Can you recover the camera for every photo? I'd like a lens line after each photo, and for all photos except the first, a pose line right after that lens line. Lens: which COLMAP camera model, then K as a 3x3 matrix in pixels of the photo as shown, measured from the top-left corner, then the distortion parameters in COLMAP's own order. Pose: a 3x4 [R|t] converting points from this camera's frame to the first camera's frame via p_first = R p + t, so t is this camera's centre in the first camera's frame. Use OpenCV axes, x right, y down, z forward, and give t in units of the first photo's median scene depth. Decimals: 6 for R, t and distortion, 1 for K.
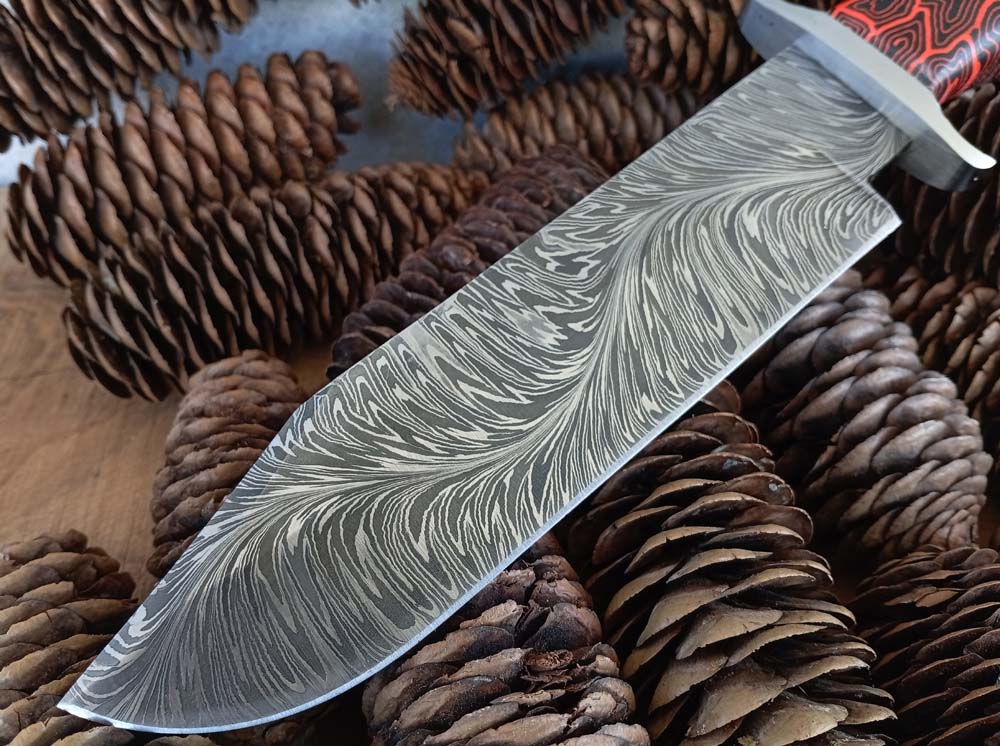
lens RADIAL K [[914.1, 0, 499.3], [0, 914.1, 327.6], [0, 0, 1]] dist [0.122548, -0.388393]
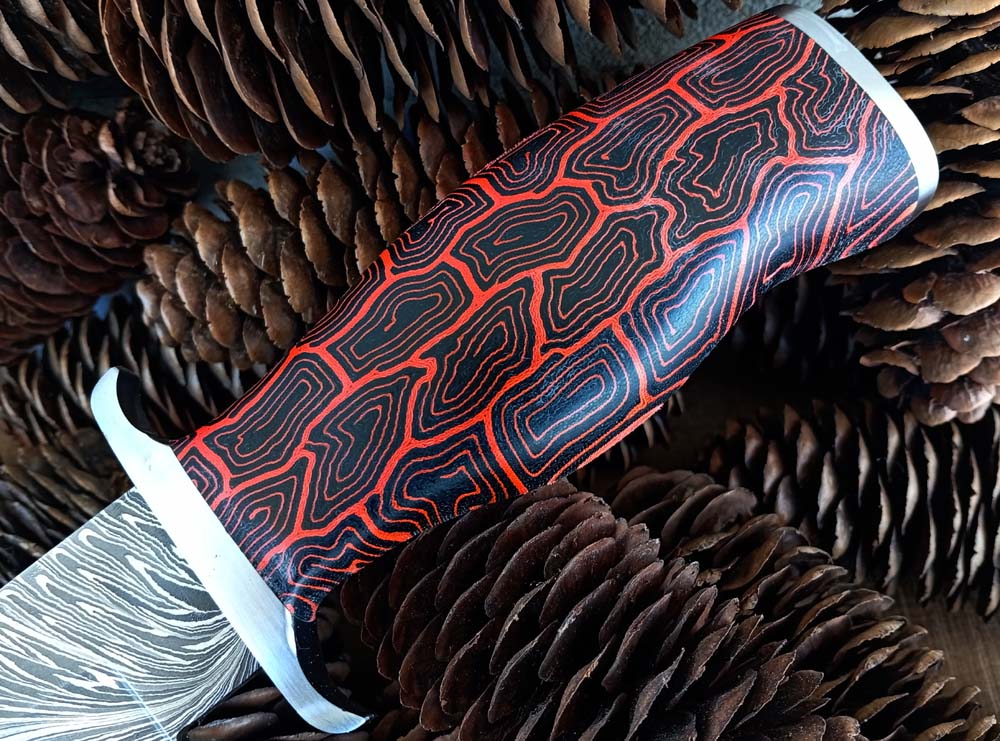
lens RADIAL K [[953.3, 0, 500.0], [0, 953.3, 370.5], [0, 0, 1]] dist [0.151749, -0.434765]
pose [[0.992366, 0.027320, -0.120260, 0.750000], [-0.001927, 0.978471, 0.206377, -0.604423], [0.123309, -0.204570, 0.971054, 0.391966]]
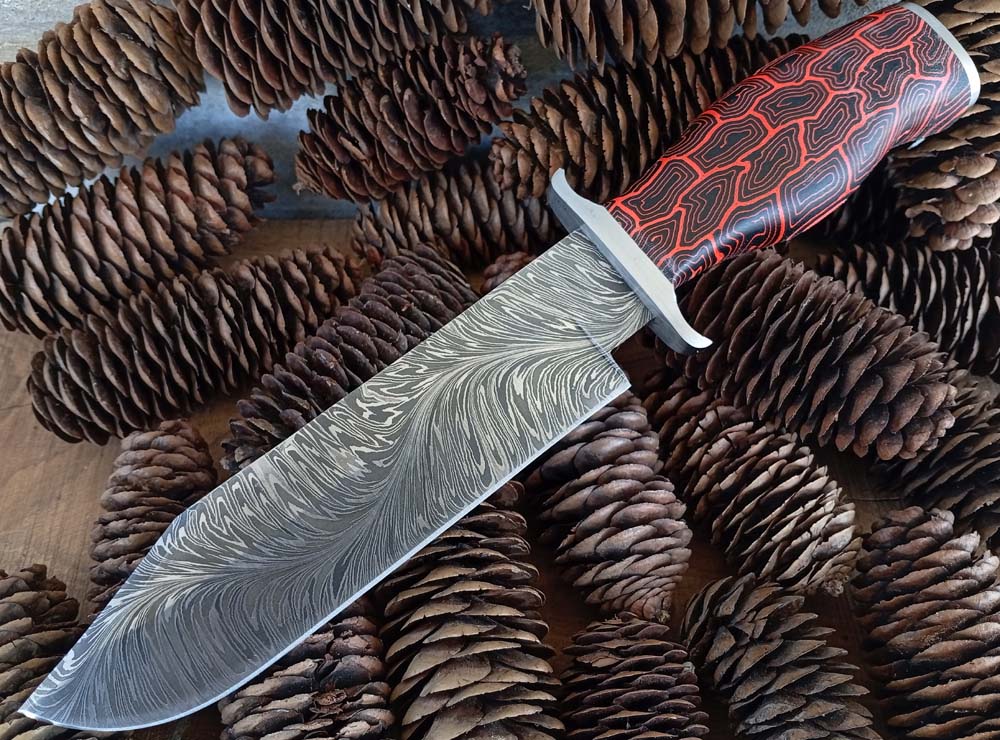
lens RADIAL K [[894.9, 0, 500.0], [0, 894.9, 370.0], [0, 0, 1]] dist [0.109435, -0.321286]
pose [[0.998373, 0.057018, -0.000441, 0.246997], [-0.055783, 0.978288, 0.199601, -0.401699], [0.011813, -0.199251, 0.979877, -0.307998]]
